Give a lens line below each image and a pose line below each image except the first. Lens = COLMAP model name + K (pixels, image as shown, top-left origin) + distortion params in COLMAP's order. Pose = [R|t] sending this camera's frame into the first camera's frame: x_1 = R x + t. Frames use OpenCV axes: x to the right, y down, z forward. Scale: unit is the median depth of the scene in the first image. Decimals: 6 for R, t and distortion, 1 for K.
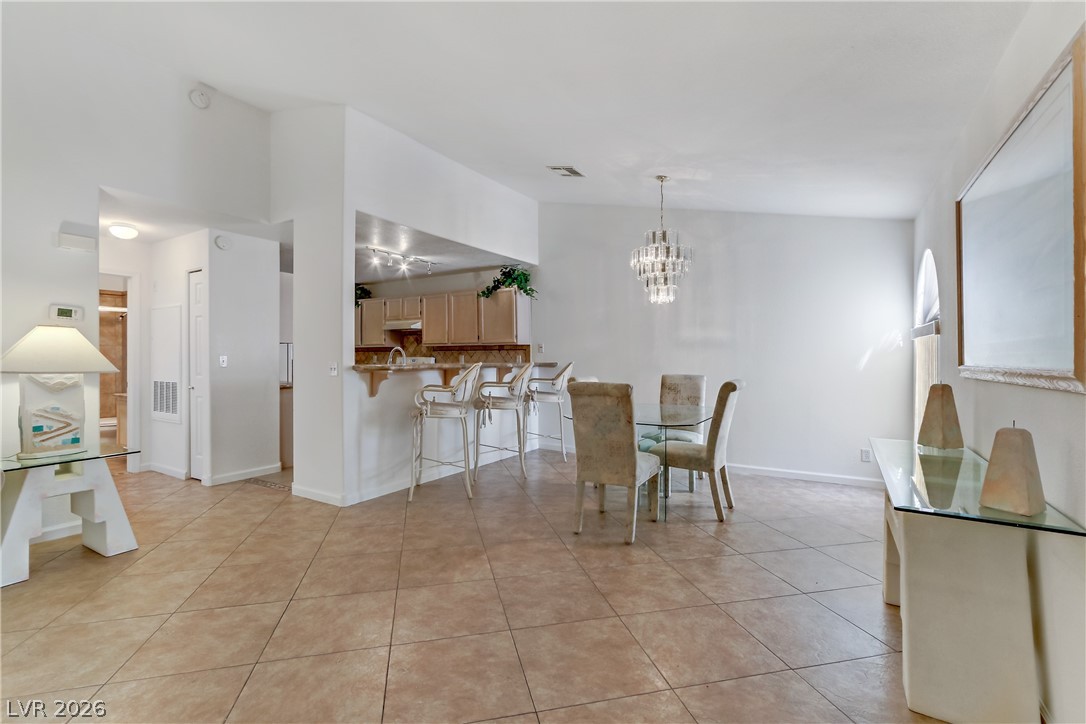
lens RADIAL K [[489.0, 0, 536.0], [0, 489.0, 357.5], [0, 0, 1]] dist [-0.004150, 0.006174]
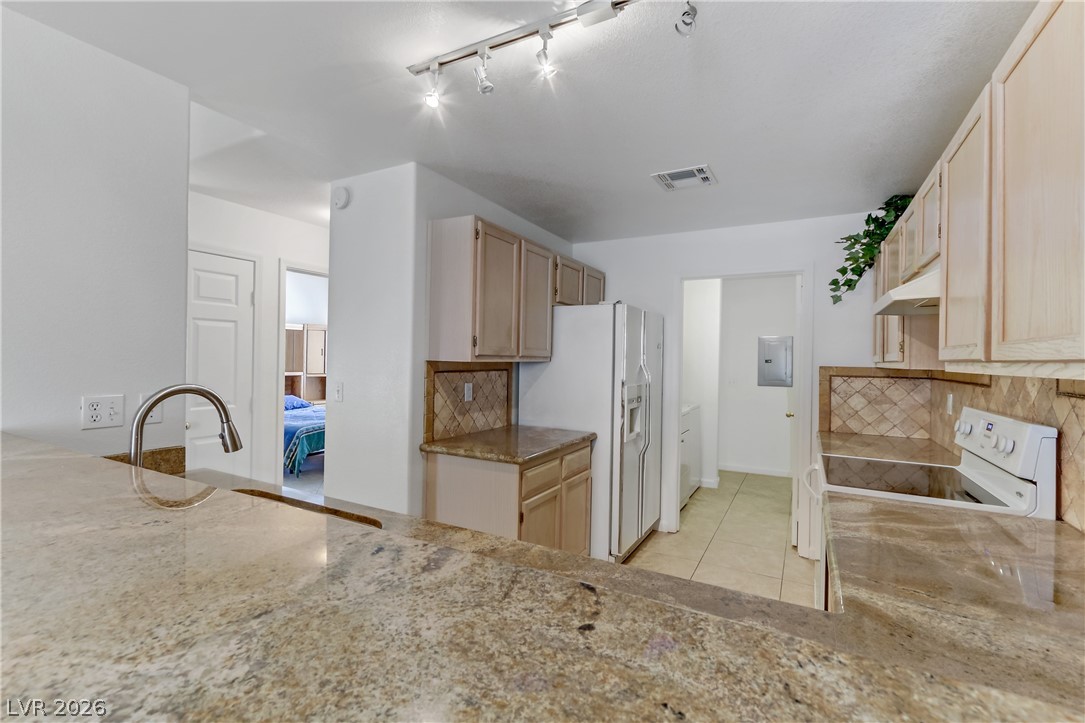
lens RADIAL K [[493.6, 0, 536.7], [0, 493.6, 357.6], [0, 0, 1]] dist [-0.001669, 0.000213]
pose [[0.055115, 0.001318, -0.998479, -0.014261], [-0.019599, 0.999808, 0.000238, -0.042995], [0.998288, 0.019556, 0.055130, 1.287969]]
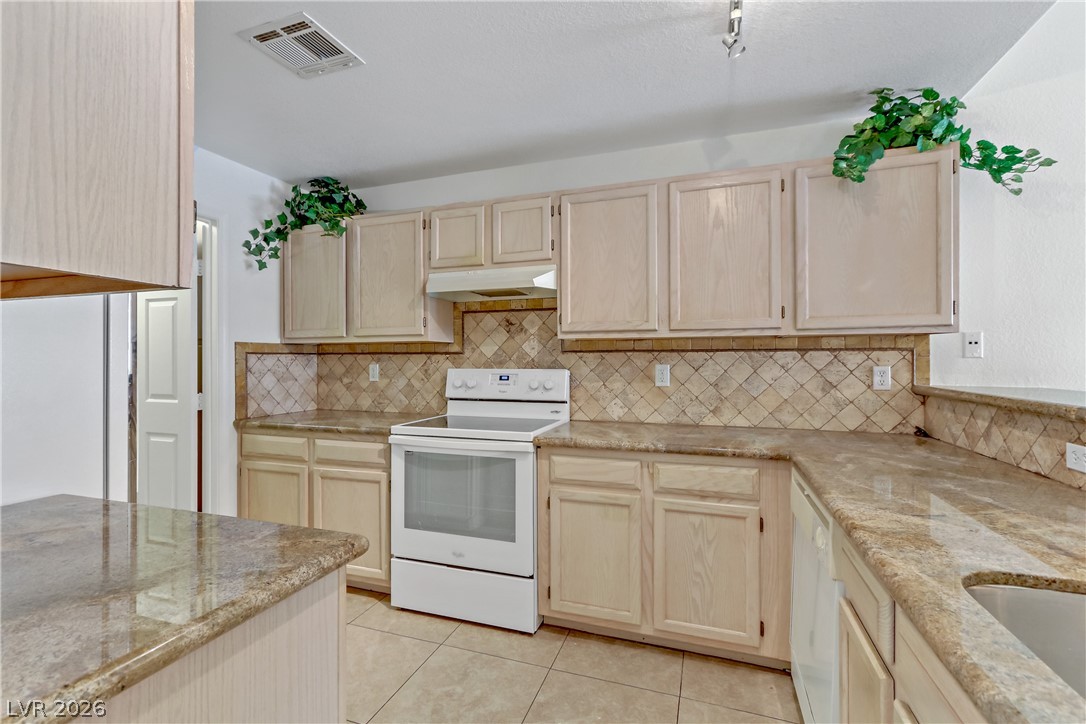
lens RADIAL K [[489.0, 0, 536.0], [0, 489.0, 357.5], [0, 0, 1]] dist [-0.004150, 0.006174]
pose [[0.977713, -0.001668, 0.209937, -0.523677], [0.002025, 0.999997, -0.001489, -0.015460], [-0.209934, 0.001881, 0.977714, 1.066142]]
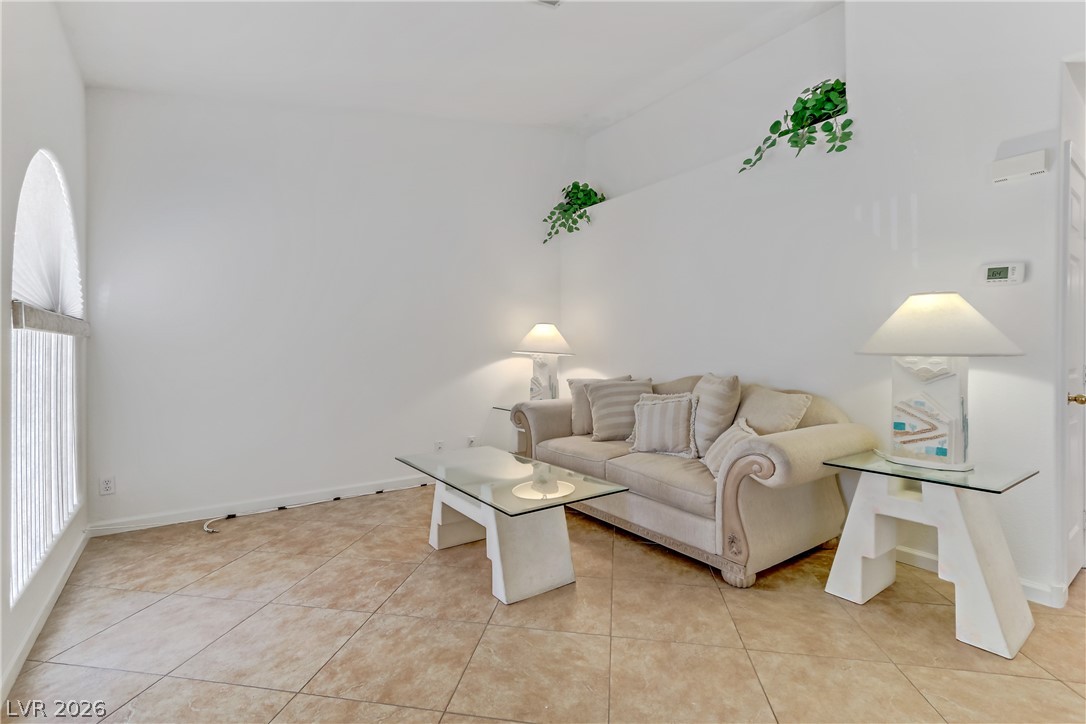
lens RADIAL K [[489.0, 0, 536.0], [0, 489.0, 357.5], [0, 0, 1]] dist [-0.004150, 0.006174]
pose [[-0.385113, 0.004324, -0.922859, -0.041498], [-0.001950, 0.999983, 0.005500, 0.020448], [0.922868, 0.003918, -0.385098, 0.490023]]
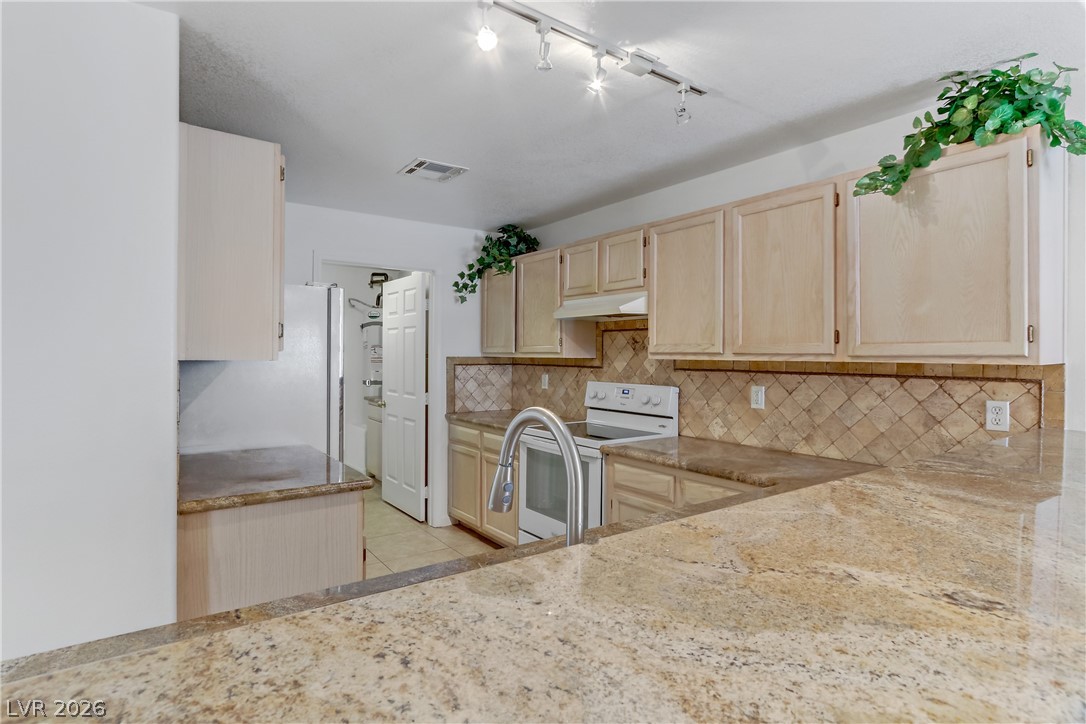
lens RADIAL K [[554.2, 0, 542.9], [0, 554.2, 355.8], [0, 0, 1]] dist [0.001390, 0.000188]
pose [[0.926317, 0.008481, -0.376649, -0.234531], [-0.008526, 0.999962, 0.001548, -0.042336], [0.376648, 0.001778, 0.926355, 0.914050]]
